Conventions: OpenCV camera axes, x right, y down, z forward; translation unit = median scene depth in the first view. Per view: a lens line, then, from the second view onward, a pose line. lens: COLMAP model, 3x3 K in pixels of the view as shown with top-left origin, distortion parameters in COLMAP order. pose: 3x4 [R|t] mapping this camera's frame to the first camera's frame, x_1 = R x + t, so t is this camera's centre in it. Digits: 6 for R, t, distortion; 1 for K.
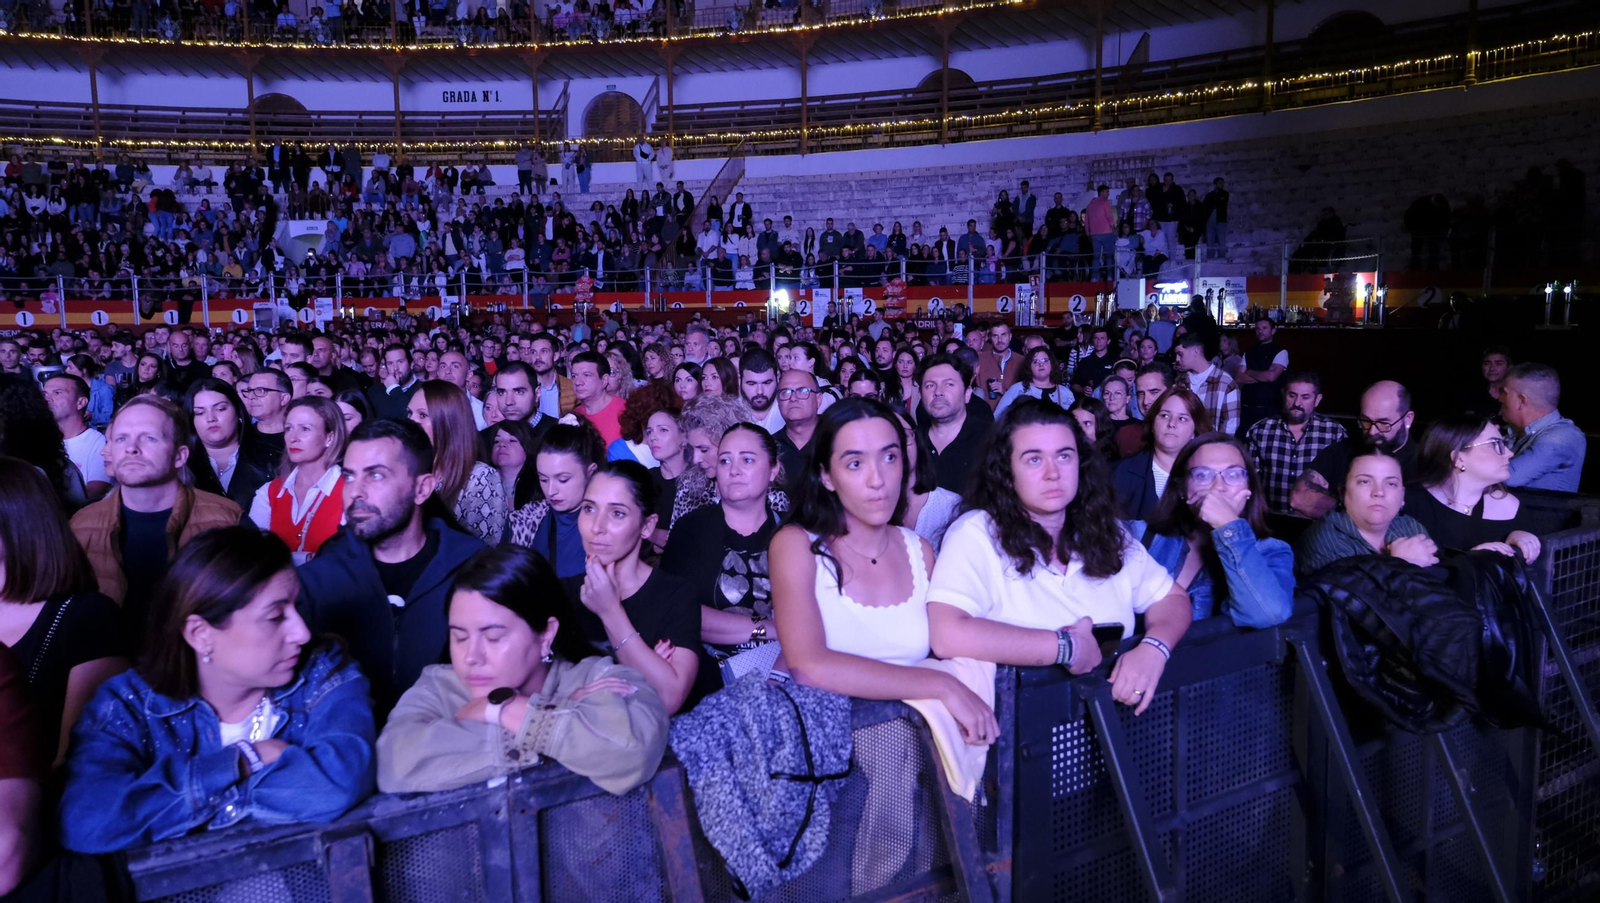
lens RADIAL K [[1087.6, 0, 804.5], [0, 1087.6, 461.0], [0, 0, 1]] dist [-0.033530, 0.021983]
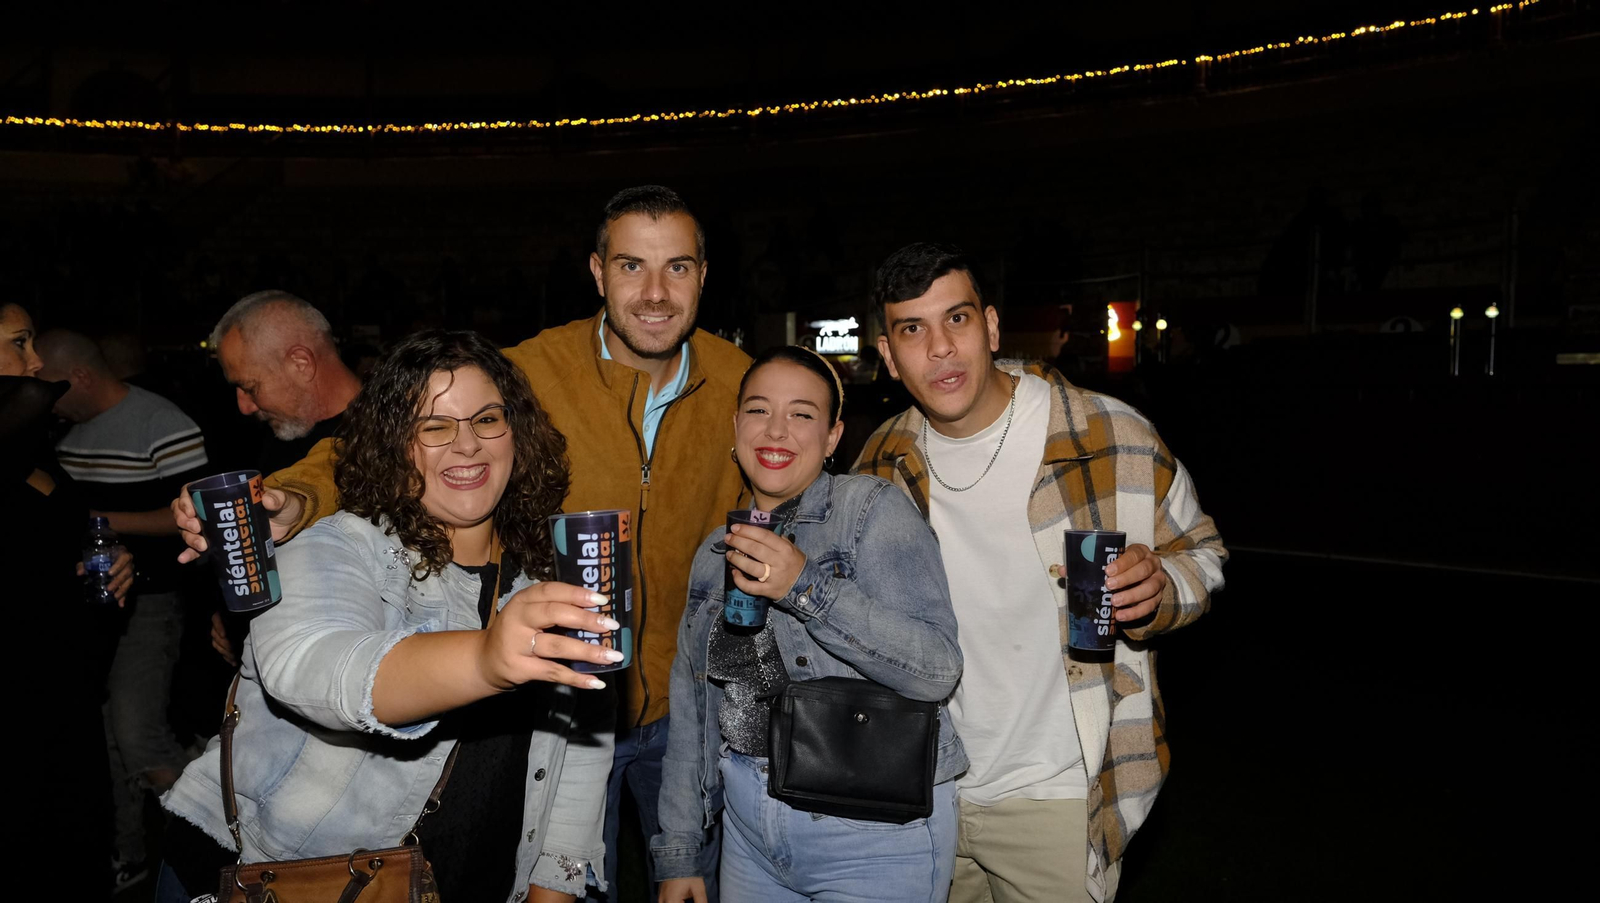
lens RADIAL K [[1087.6, 0, 804.5], [0, 1087.6, 461.0], [0, 0, 1]] dist [-0.033530, 0.021983]
pose [[0.964881, 0.004297, 0.262653, 0.149795], [0.016248, 0.996976, -0.075997, -0.031241], [-0.262186, 0.077596, 0.961893, 0.381598]]
